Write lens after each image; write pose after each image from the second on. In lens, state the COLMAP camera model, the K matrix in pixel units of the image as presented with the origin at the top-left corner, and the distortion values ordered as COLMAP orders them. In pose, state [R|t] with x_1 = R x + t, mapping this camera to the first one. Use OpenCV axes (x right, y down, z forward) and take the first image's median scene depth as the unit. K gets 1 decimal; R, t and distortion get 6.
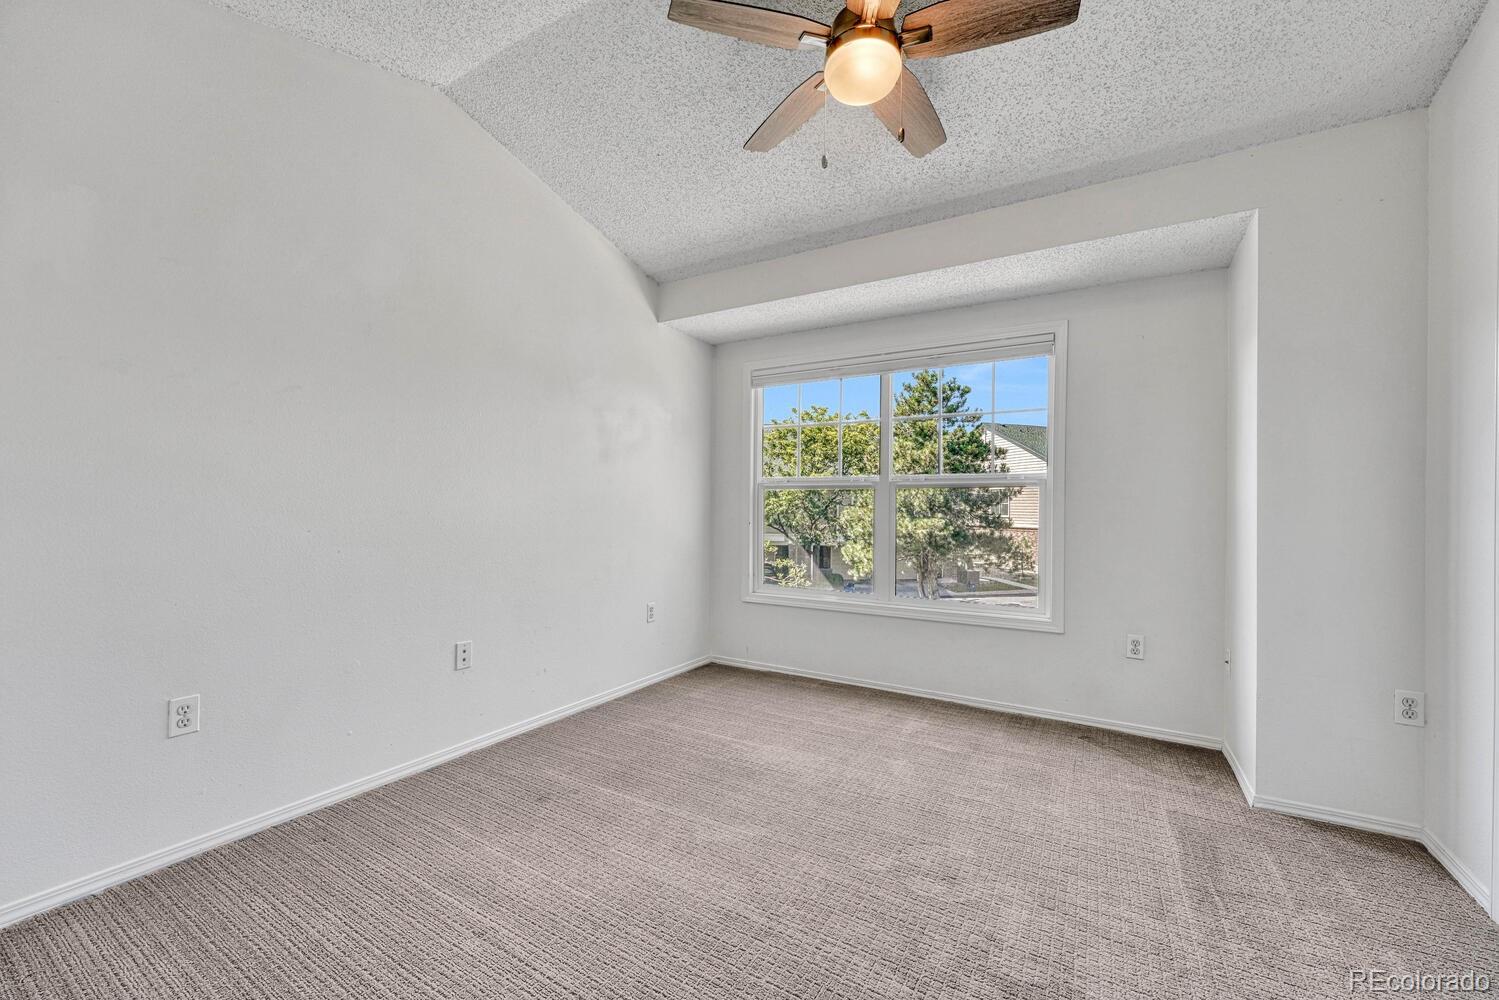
lens RADIAL K [[595.7, 0, 743.2], [0, 595.7, 511.5], [0, 0, 1]] dist [0.000056, 0.000176]
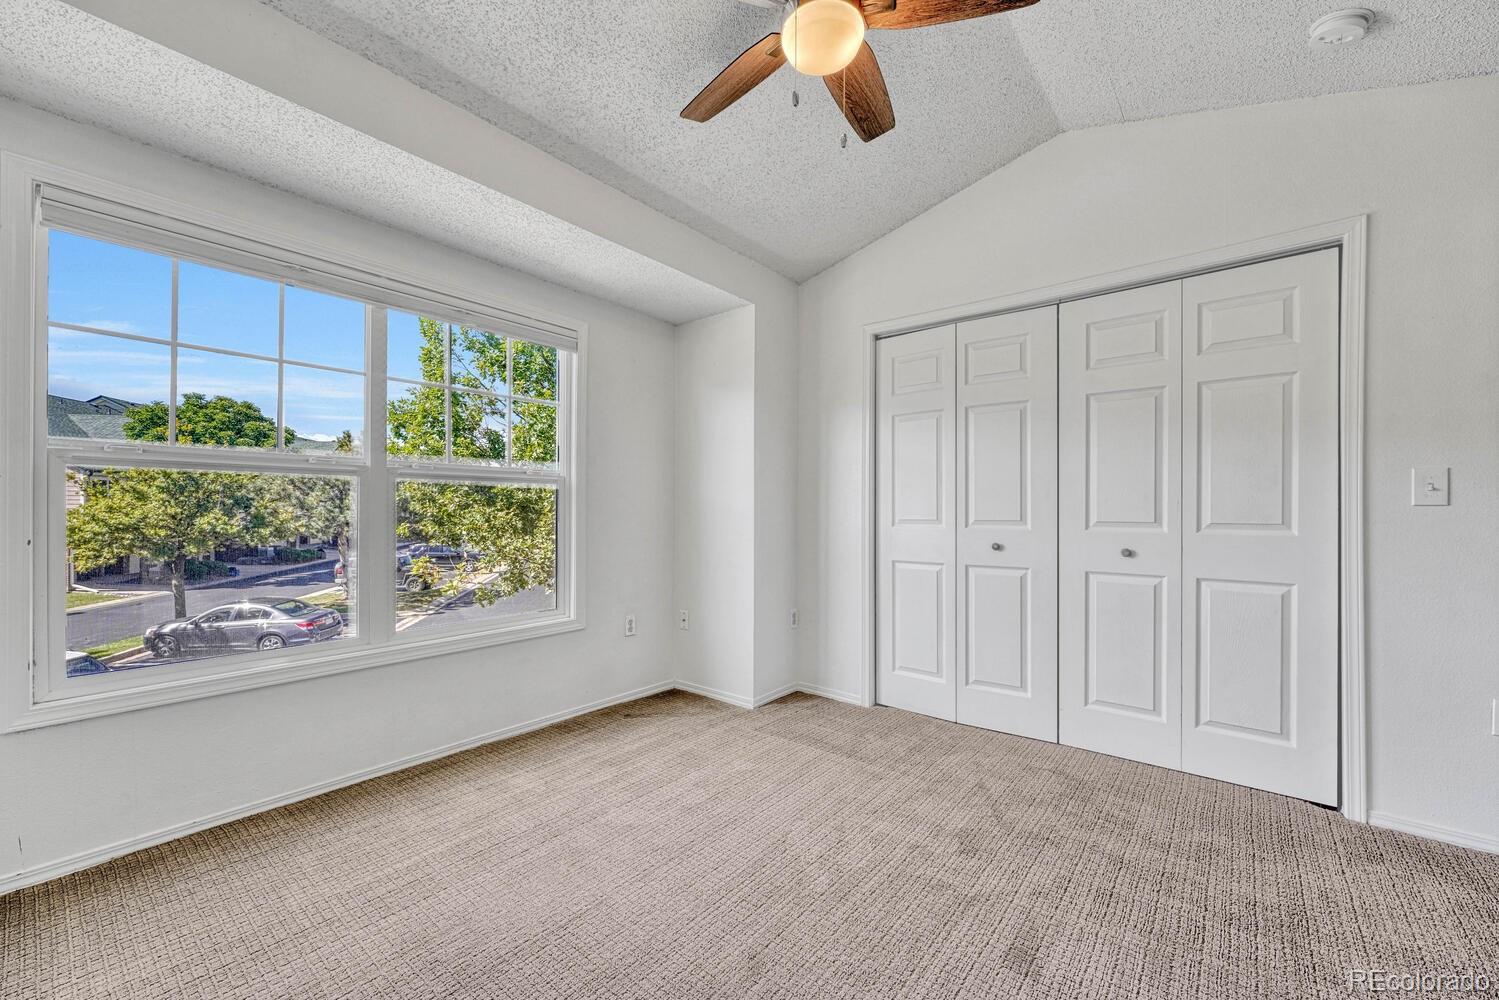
lens RADIAL K [[595.7, 0, 743.2], [0, 595.7, 511.5], [0, 0, 1]] dist [0.000056, 0.000176]
pose [[0.151875, -0.007300, 0.988373, -0.471520], [0.004103, 0.999969, 0.006755, -0.001991], [-0.988391, 0.003029, 0.151901, 0.624759]]
